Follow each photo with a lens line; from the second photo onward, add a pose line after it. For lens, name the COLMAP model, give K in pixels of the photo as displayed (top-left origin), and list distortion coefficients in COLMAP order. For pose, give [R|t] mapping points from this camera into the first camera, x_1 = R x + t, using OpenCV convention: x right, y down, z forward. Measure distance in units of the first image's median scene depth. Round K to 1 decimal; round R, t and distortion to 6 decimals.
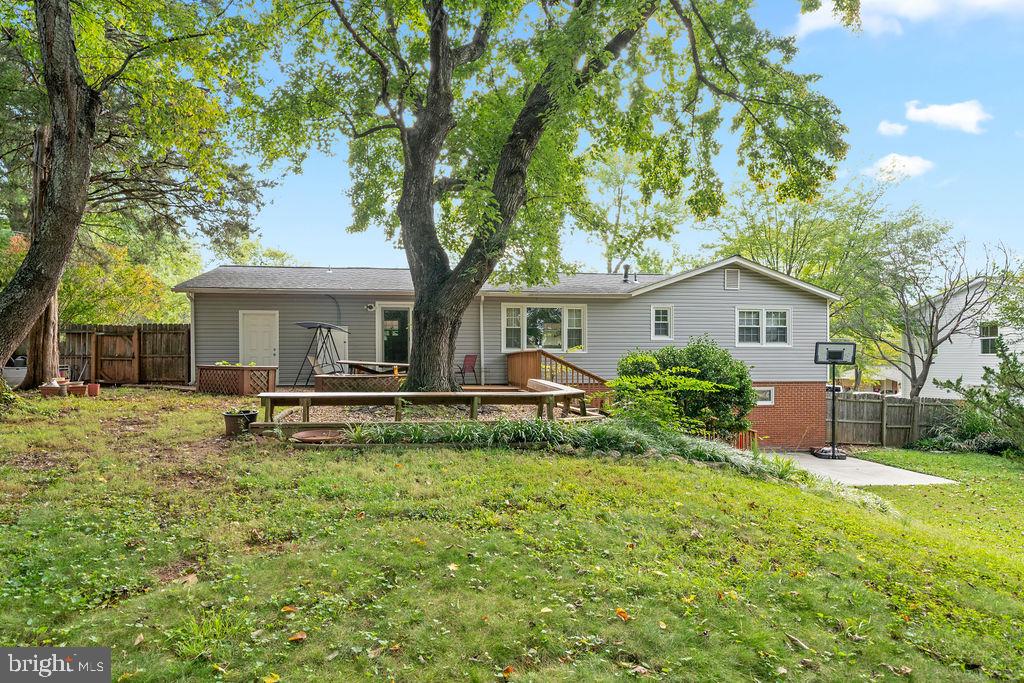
lens RADIAL K [[546.2, 0, 511.0], [0, 546.2, 360.9], [0, 0, 1]] dist [-0.000723, 0.000109]
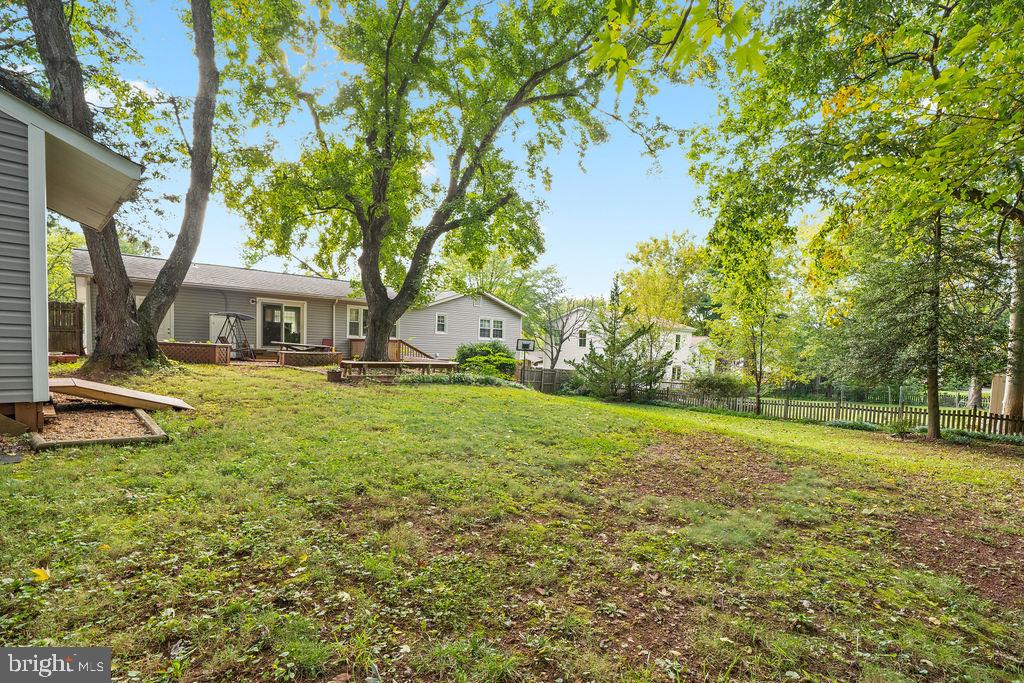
lens RADIAL K [[464.9, 0, 511.9], [0, 464.9, 372.6], [0, 0, 1]] dist [0.000224, 0.000017]
pose [[0.828875, -0.002355, 0.559430, -0.341513], [-0.035448, 0.997761, 0.056722, -0.008546], [-0.558310, -0.066846, 0.826935, -0.309338]]
